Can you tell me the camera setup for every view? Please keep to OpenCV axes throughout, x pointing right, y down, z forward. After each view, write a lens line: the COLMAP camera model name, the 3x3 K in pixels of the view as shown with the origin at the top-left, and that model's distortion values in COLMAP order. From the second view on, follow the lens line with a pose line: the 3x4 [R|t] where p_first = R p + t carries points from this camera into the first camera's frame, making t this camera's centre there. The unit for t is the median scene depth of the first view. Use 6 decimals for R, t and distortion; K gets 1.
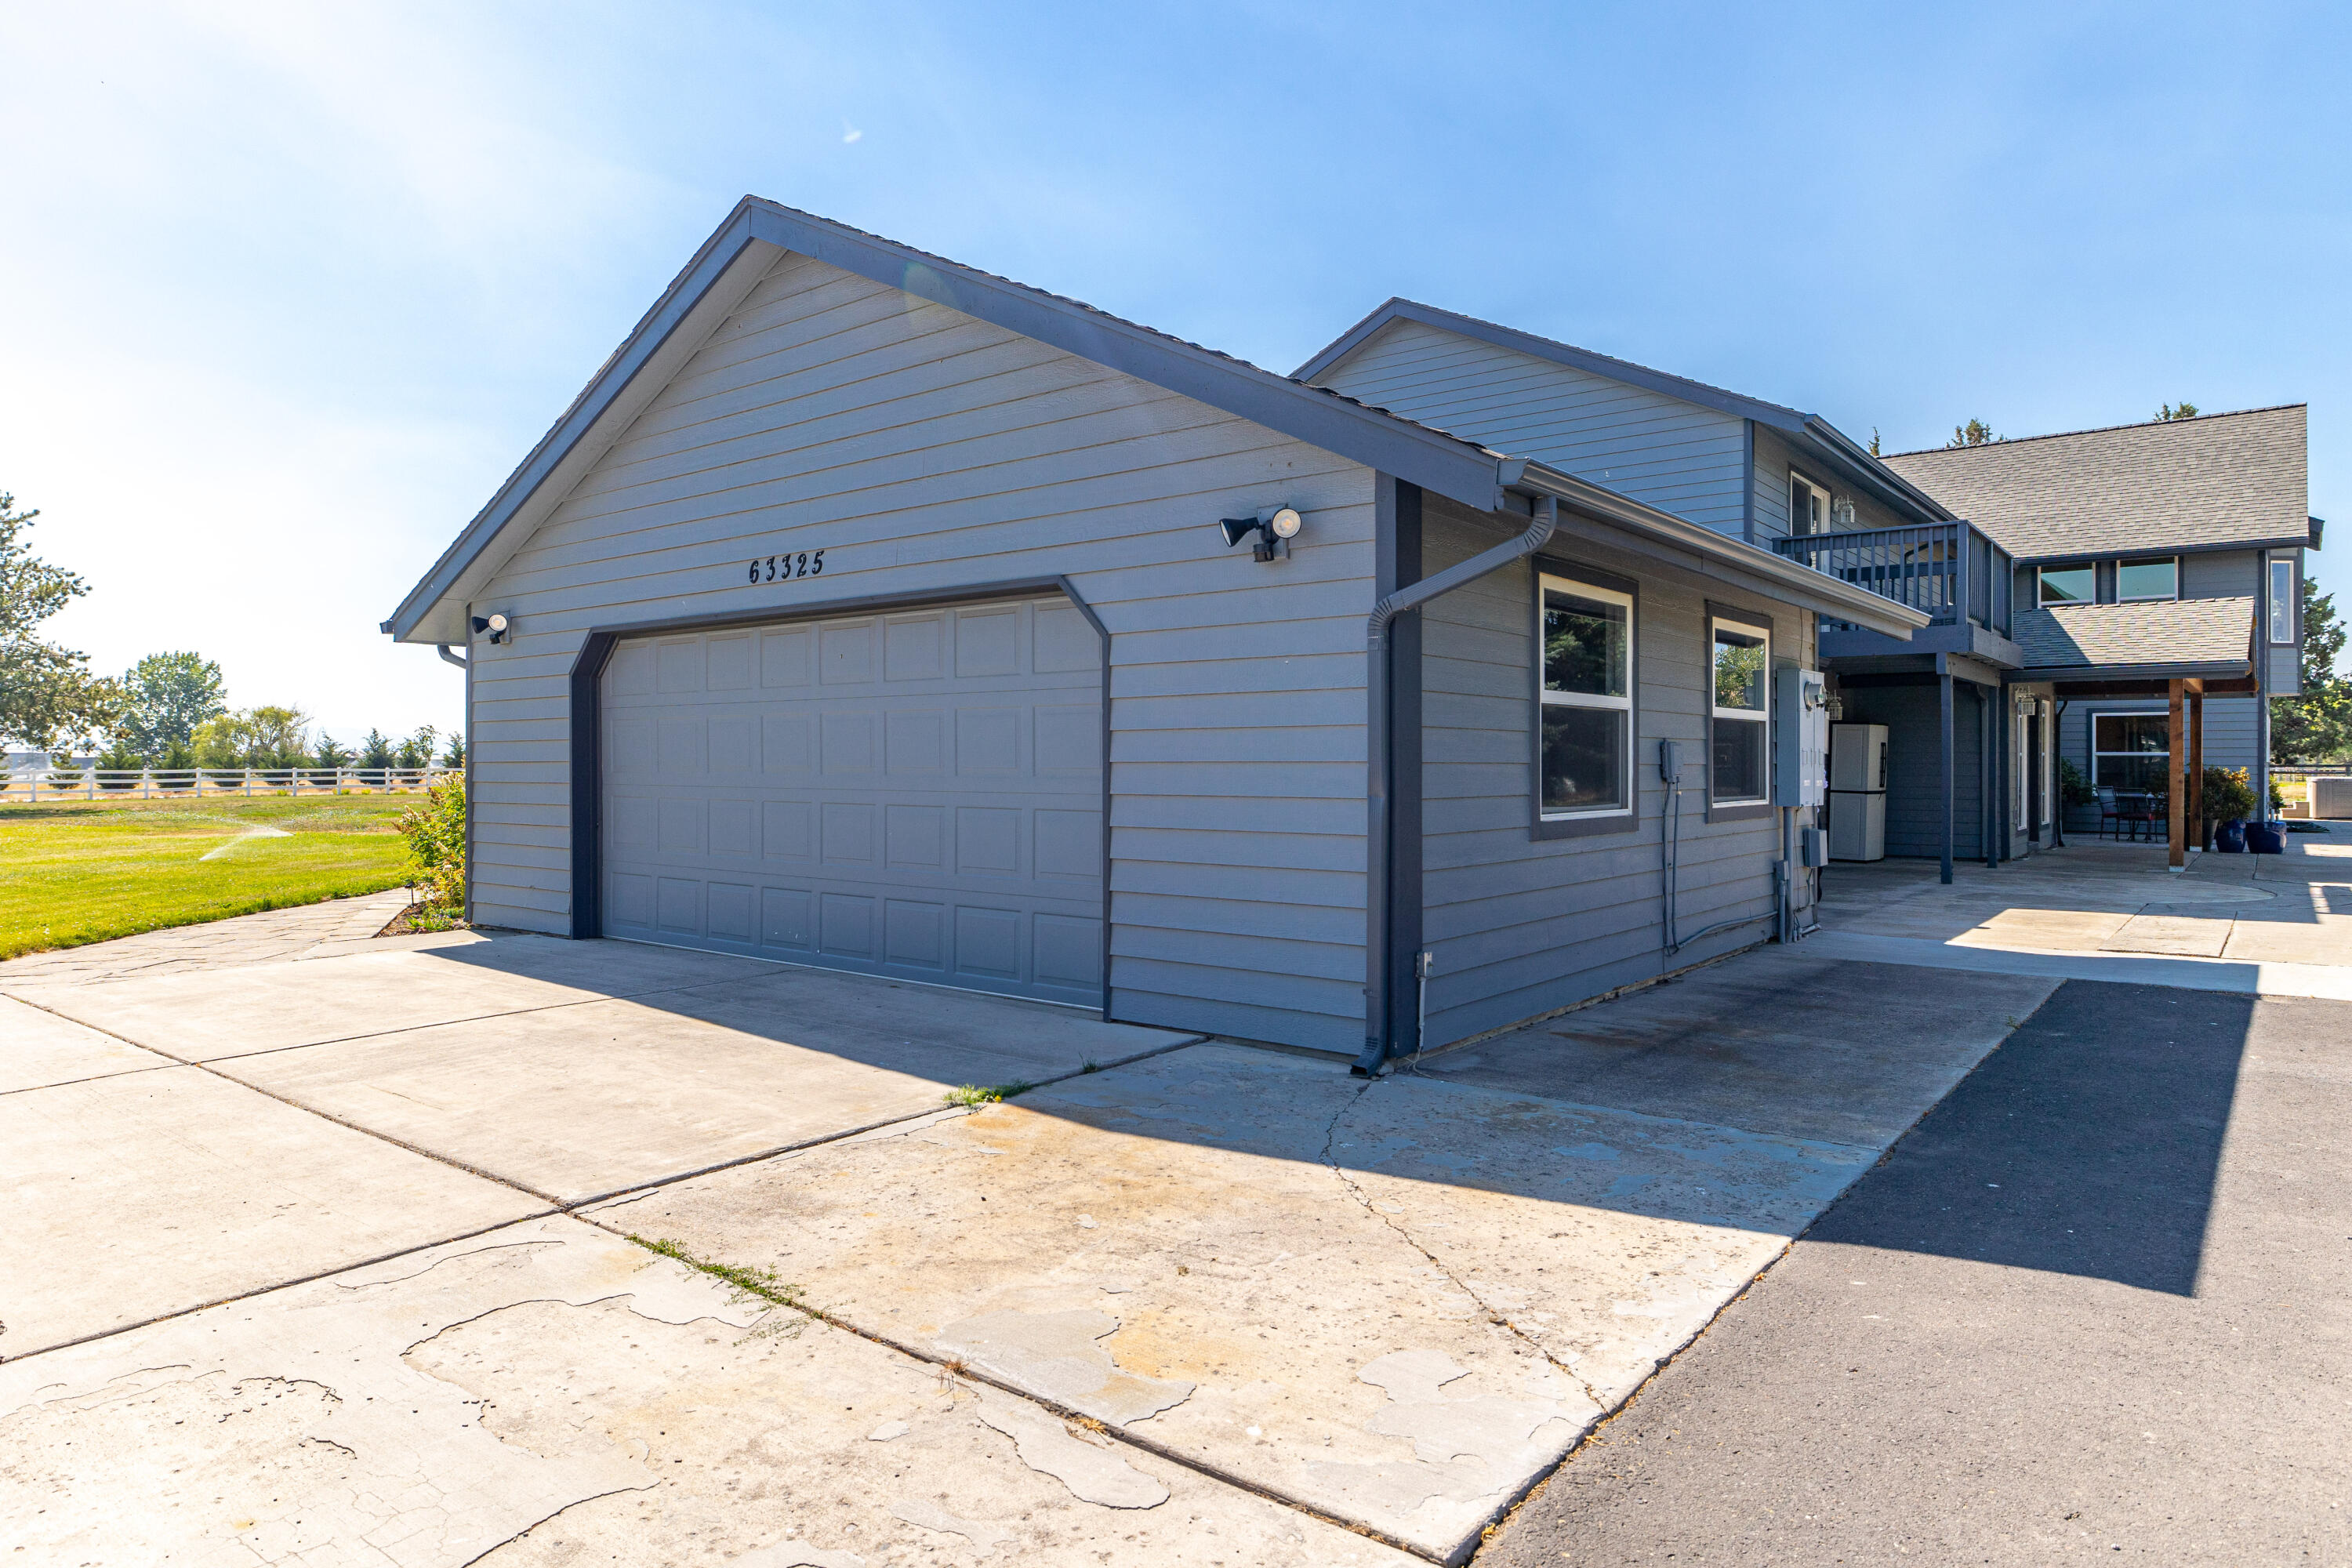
lens RADIAL K [[1443.3, 0, 1176.0], [0, 1443.3, 784.0], [0, 0, 1]] dist [-0.034910, 0.001864]
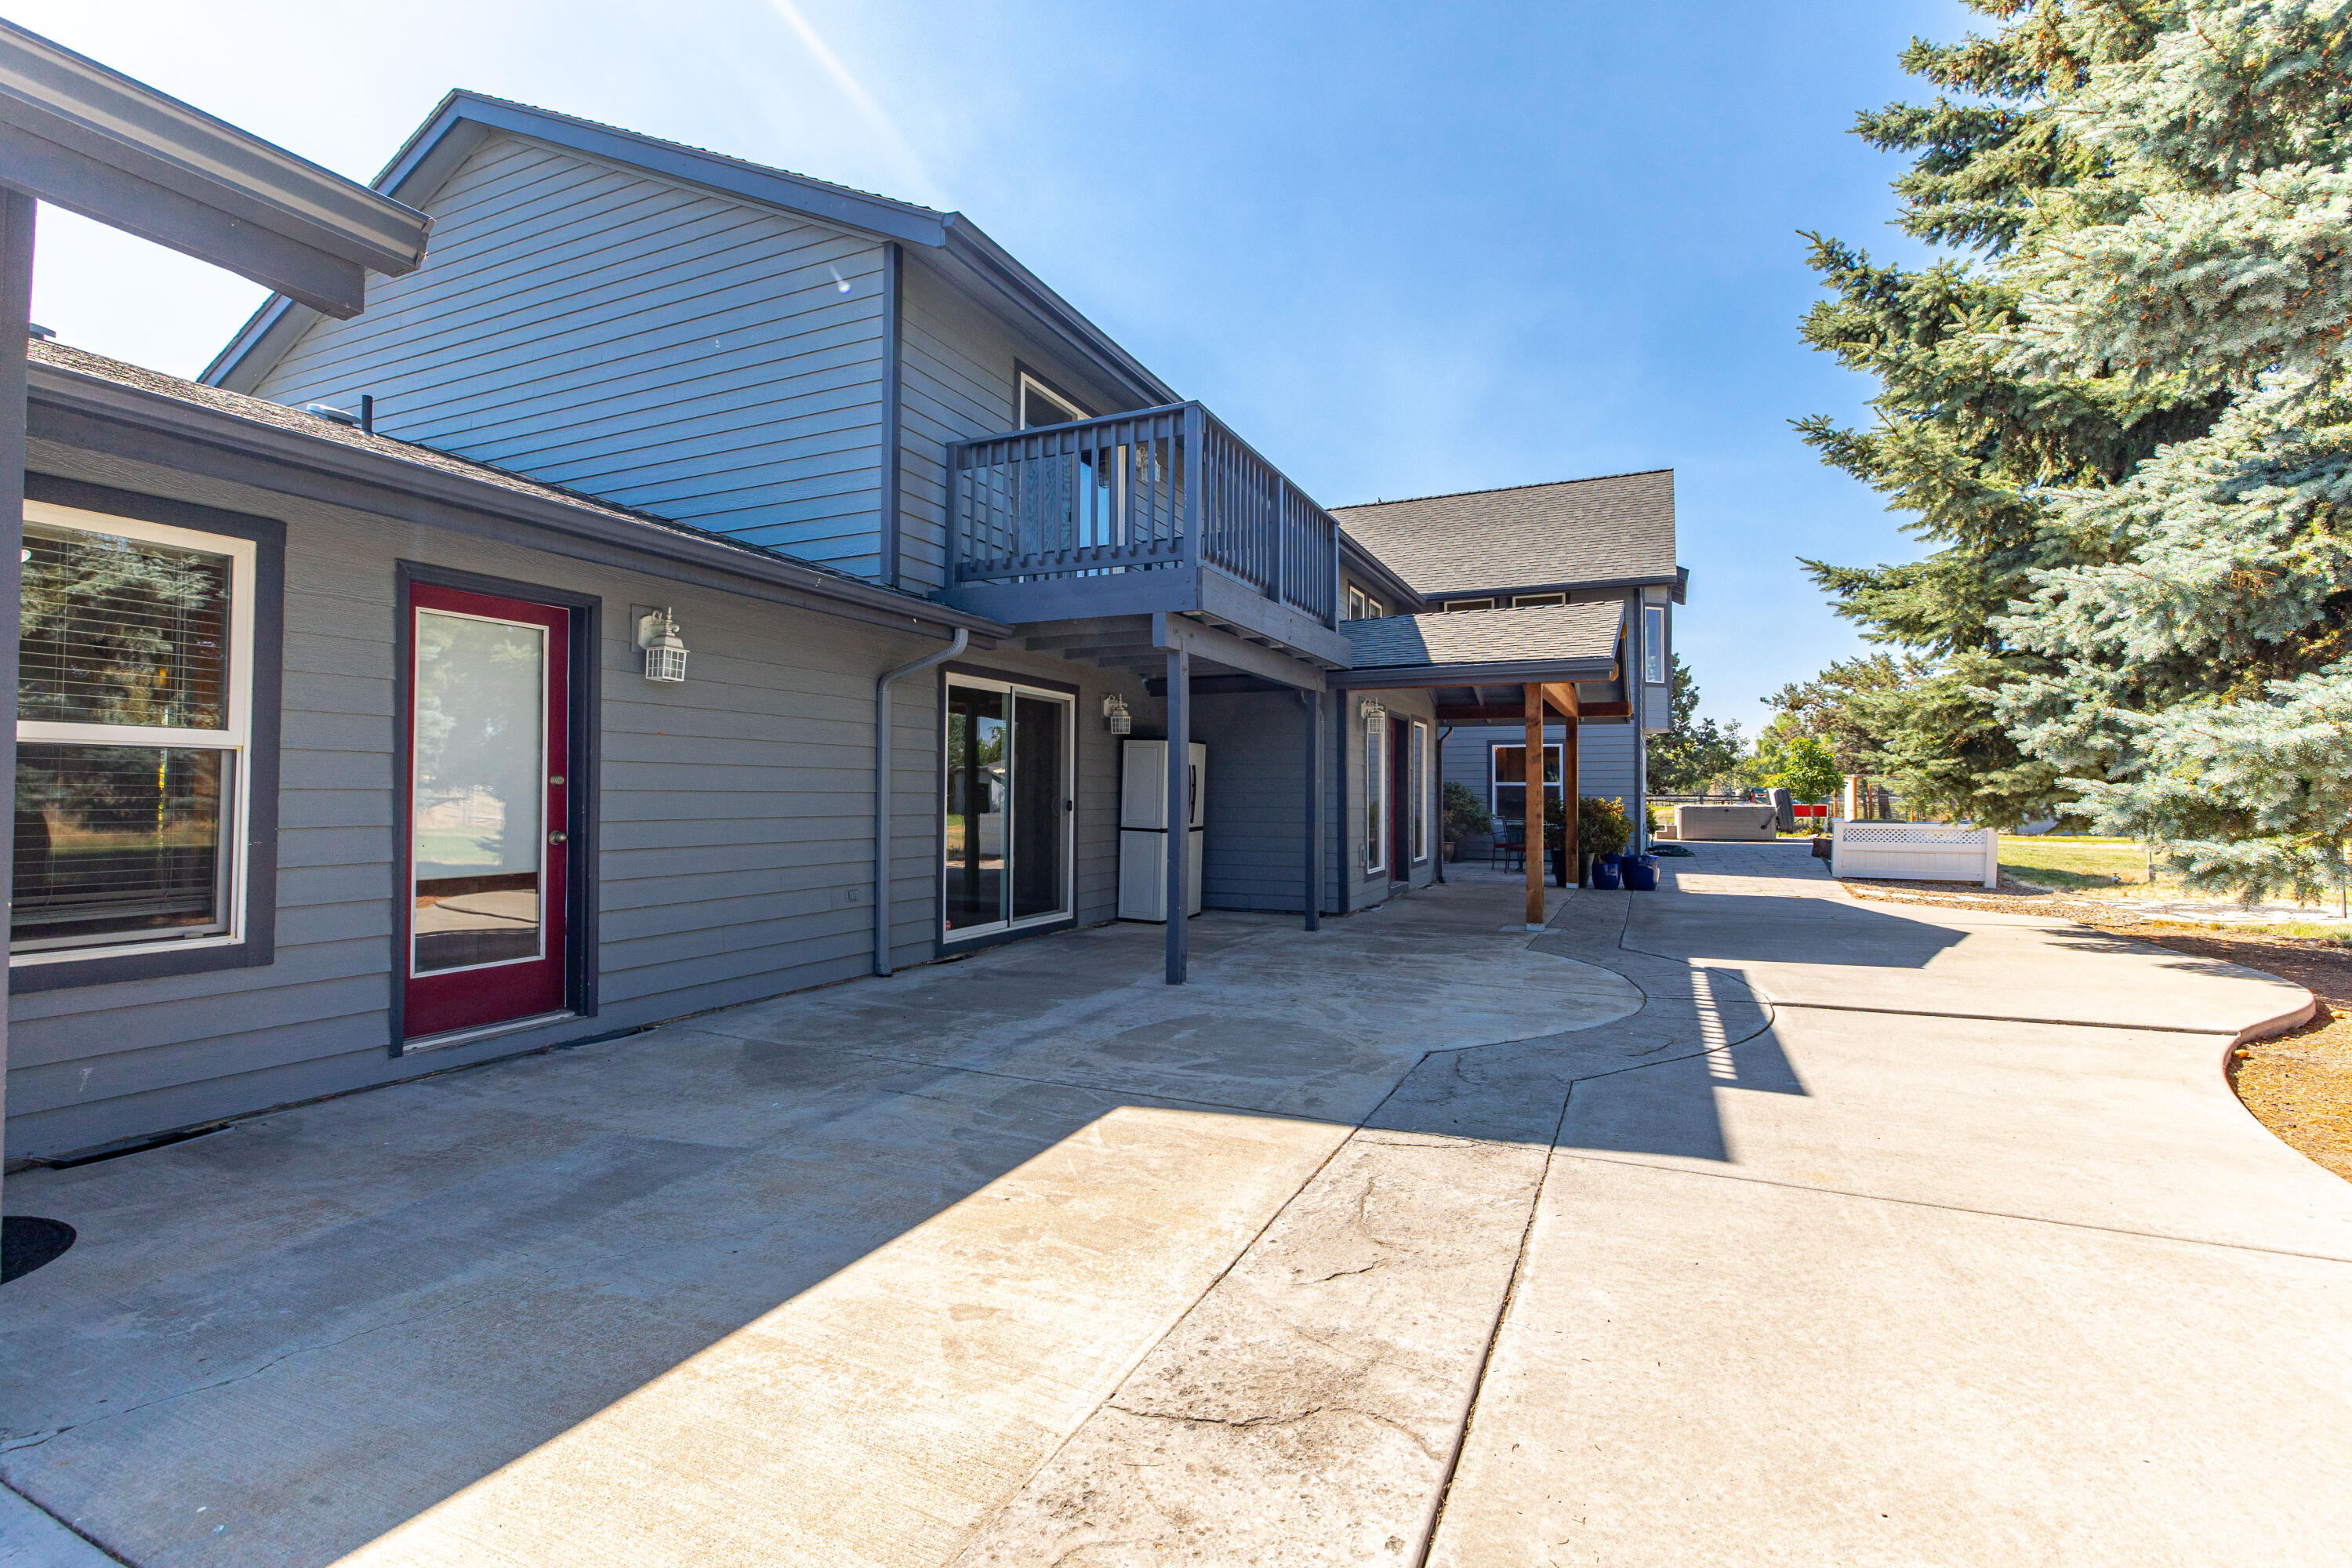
lens RADIAL K [[1055.3, 0, 1176.0], [0, 1055.3, 784.0], [0, 0, 1]] dist [-0.019871, -0.000072]
pose [[0.972668, 0.005609, 0.232135, 0.253102], [-0.000544, 0.999761, -0.021875, -0.004263], [-0.232202, 0.021151, 0.972438, 0.320985]]
